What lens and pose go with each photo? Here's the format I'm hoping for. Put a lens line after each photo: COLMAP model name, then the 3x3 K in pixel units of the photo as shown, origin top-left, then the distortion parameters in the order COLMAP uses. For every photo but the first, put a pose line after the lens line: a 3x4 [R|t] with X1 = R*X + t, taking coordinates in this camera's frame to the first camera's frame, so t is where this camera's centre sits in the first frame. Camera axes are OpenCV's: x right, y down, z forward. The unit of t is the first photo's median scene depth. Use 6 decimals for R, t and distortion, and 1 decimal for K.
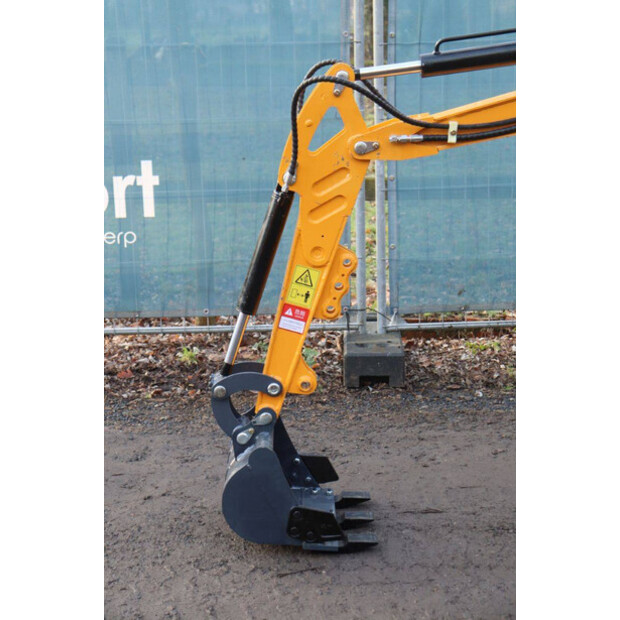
lens RADIAL K [[1178.6, 0, 307.4], [0, 1178.6, 306.1], [0, 0, 1]] dist [0.265184, 0.000000]
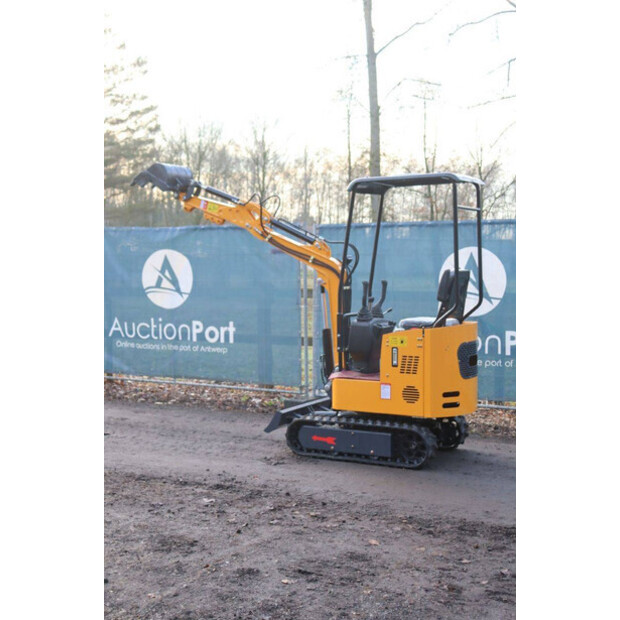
lens RADIAL K [[910.5, 0, 307.8], [0, 910.5, 309.2], [0, 0, 1]] dist [0.090484, 0.000000]
pose [[0.869935, 0.041185, -0.491443, 1.434486], [-0.131697, 0.979719, -0.151021, 0.192901], [0.475256, 0.196101, 0.857716, -0.967044]]
